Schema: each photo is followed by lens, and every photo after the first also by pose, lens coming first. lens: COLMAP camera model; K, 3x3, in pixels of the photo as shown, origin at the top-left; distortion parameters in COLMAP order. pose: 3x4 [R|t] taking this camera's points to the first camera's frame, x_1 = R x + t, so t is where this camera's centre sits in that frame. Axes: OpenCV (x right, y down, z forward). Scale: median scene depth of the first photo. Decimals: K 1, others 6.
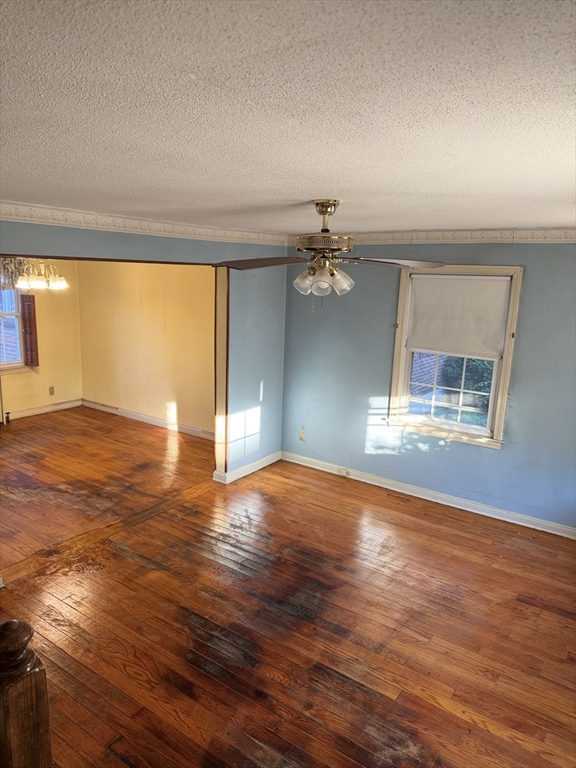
lens RADIAL K [[547.5, 0, 288.0], [0, 547.5, 384.0], [0, 0, 1]] dist [0.007723, 0.002523]
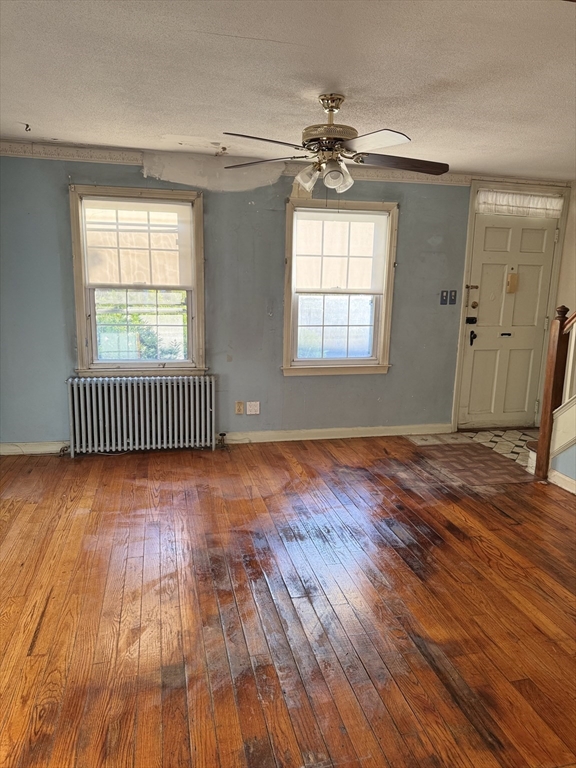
lens RADIAL K [[547.5, 0, 288.0], [0, 547.5, 384.0], [0, 0, 1]] dist [0.007723, 0.002523]
pose [[-0.747450, -0.165626, 0.643340, -0.551990], [0.098865, 0.929904, 0.354265, -0.173691], [-0.656920, 0.328400, -0.678682, 1.689085]]
